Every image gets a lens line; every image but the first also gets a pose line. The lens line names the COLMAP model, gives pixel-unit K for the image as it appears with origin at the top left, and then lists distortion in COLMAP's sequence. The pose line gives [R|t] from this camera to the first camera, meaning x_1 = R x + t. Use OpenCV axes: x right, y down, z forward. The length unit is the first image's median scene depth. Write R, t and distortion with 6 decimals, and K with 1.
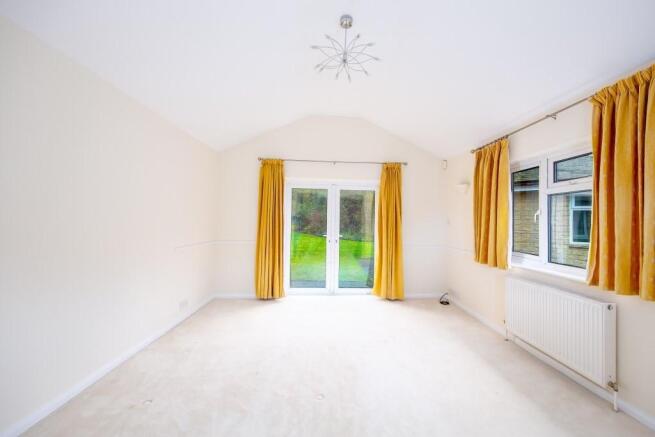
lens RADIAL K [[250.8, 0, 340.3], [0, 250.8, 218.0], [0, 0, 1]] dist [0.000850, 0.000078]
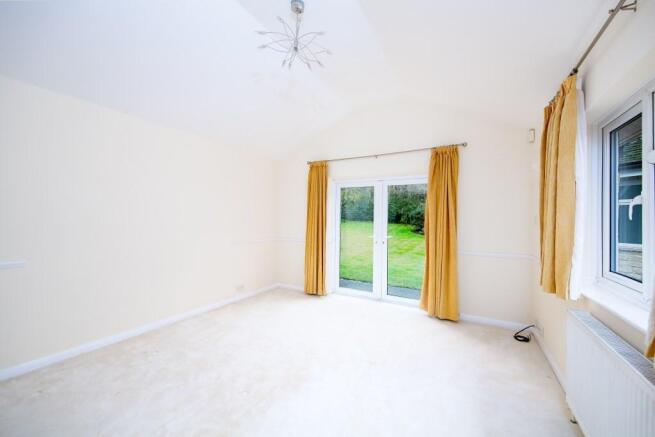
lens RADIAL K [[250.8, 0, 340.3], [0, 250.8, 218.0], [0, 0, 1]] dist [0.000850, 0.000078]
pose [[0.851264, -0.012604, -0.524586, 0.357176], [0.012285, 0.999916, -0.004089, 0.006921], [0.524594, -0.002964, 0.851347, 0.157703]]
